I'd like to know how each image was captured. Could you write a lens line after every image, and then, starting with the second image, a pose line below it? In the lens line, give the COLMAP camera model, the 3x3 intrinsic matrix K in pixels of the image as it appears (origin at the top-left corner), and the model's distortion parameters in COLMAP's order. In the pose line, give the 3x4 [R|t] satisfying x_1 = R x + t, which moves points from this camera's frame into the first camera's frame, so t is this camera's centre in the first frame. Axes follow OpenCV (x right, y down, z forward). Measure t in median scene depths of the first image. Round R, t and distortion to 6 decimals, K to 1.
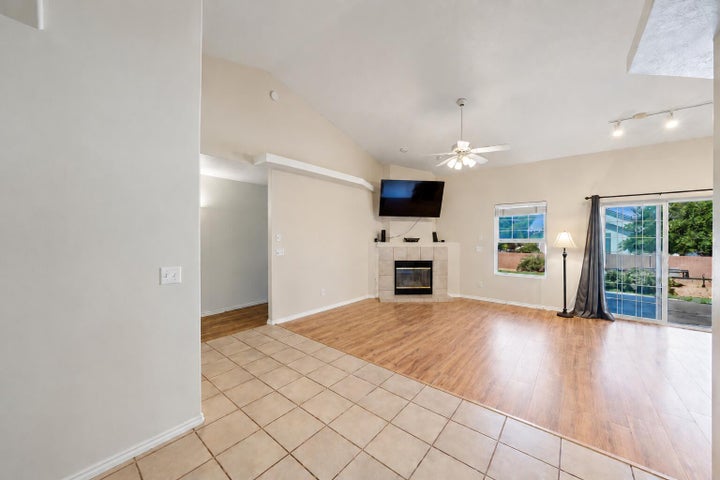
lens RADIAL K [[257.4, 0, 357.5], [0, 257.4, 238.4], [0, 0, 1]] dist [0.000204, 0.000073]
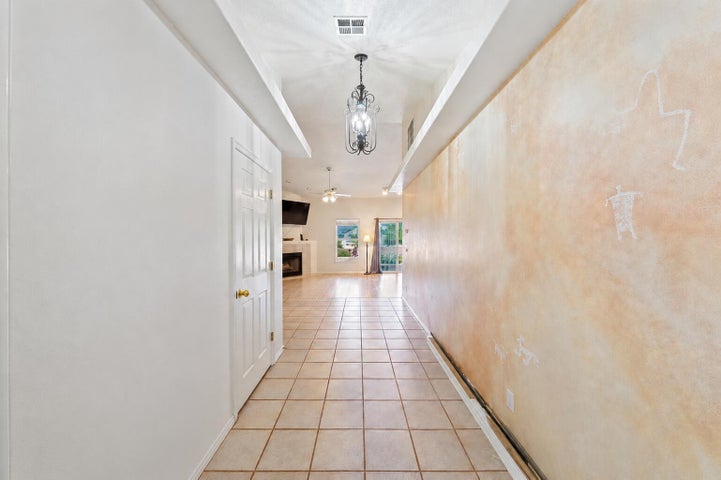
lens RADIAL K [[257.7, 0, 358.0], [0, 257.7, 238.4], [0, 0, 1]] dist [0.000204, 0.000073]
pose [[0.760271, -0.006893, 0.649569, -0.554589], [0.008688, 0.999962, 0.000442, 0.004932], [-0.649547, 0.005307, 0.760303, -0.498877]]
